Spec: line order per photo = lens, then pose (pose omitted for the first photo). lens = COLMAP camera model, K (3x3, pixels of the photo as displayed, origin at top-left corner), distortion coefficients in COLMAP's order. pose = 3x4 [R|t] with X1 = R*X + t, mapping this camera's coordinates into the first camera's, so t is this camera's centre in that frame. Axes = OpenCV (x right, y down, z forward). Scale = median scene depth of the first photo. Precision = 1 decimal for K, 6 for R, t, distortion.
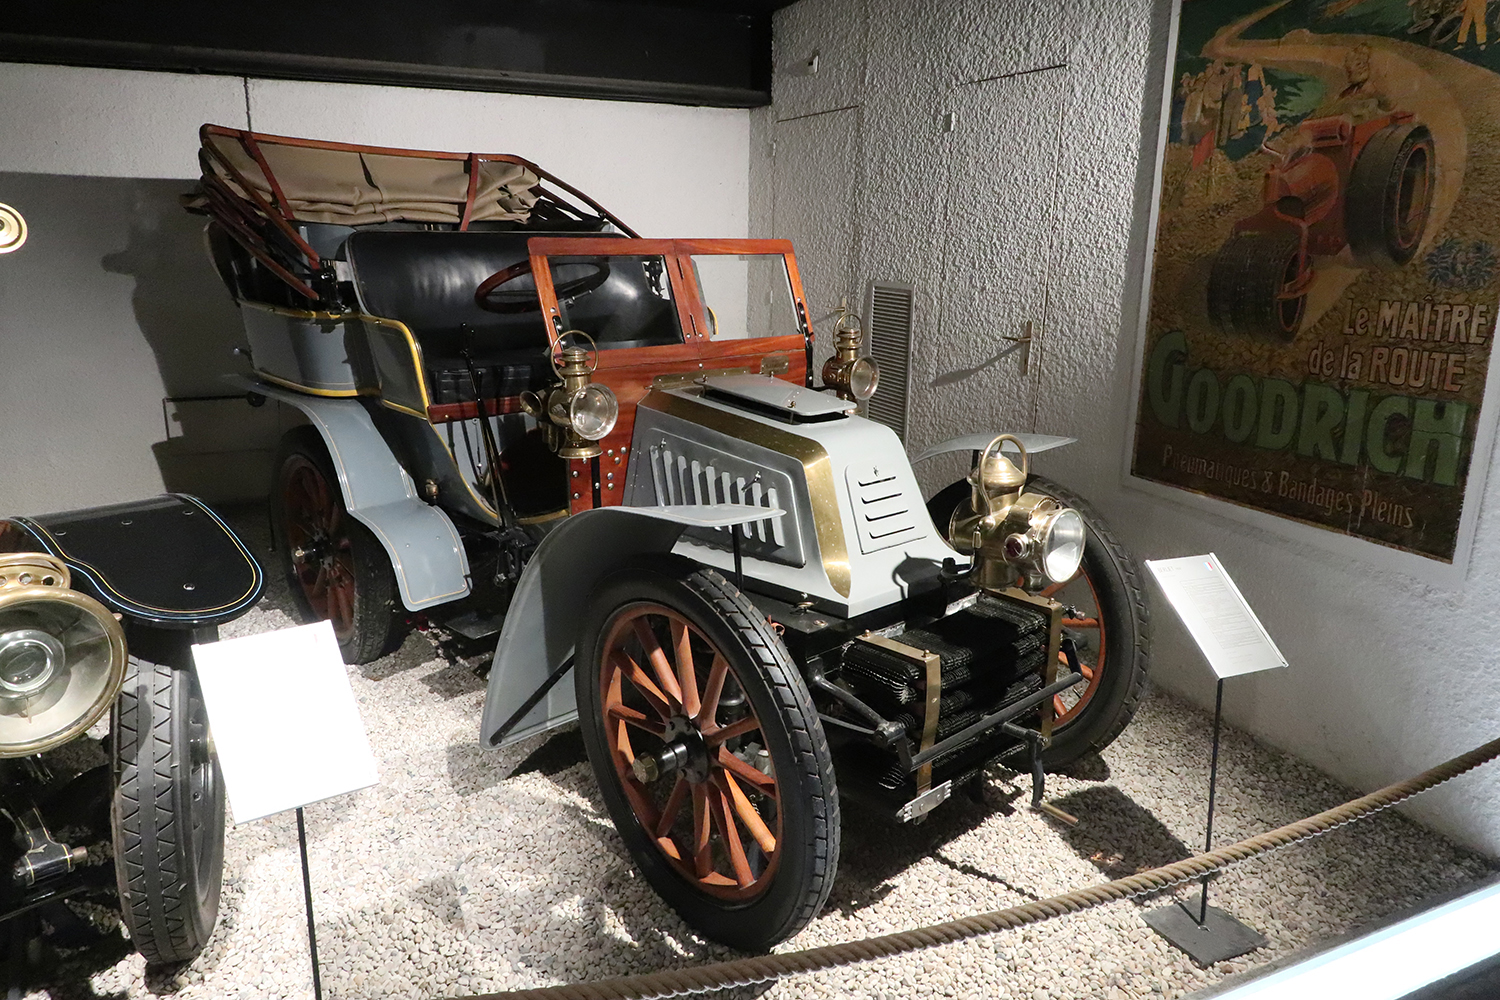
lens RADIAL K [[1041.3, 0, 751.3], [0, 1041.3, 499.8], [0, 0, 1]] dist [-0.010649, 0.003626]
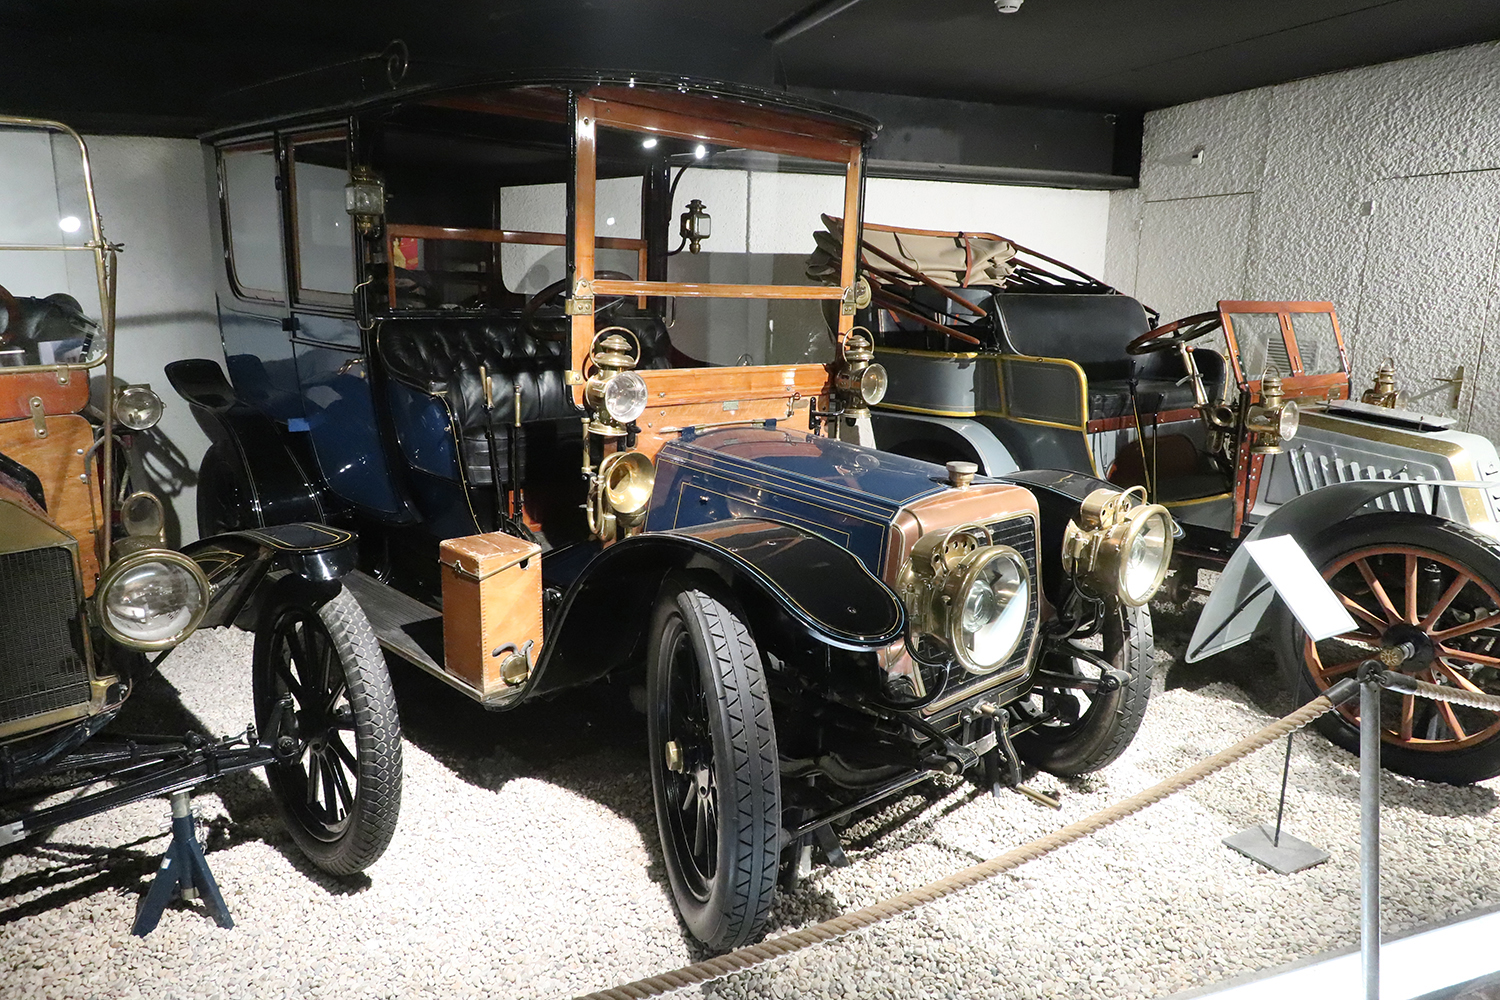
lens RADIAL K [[1041.3, 0, 748.7], [0, 1041.3, 500.5], [0, 0, 1]] dist [-0.010649, 0.003626]
pose [[0.997052, 0.016553, -0.074920, -0.438349], [-0.020408, 0.998491, -0.050985, 0.063362], [0.073963, 0.052364, 0.995885, -0.266866]]
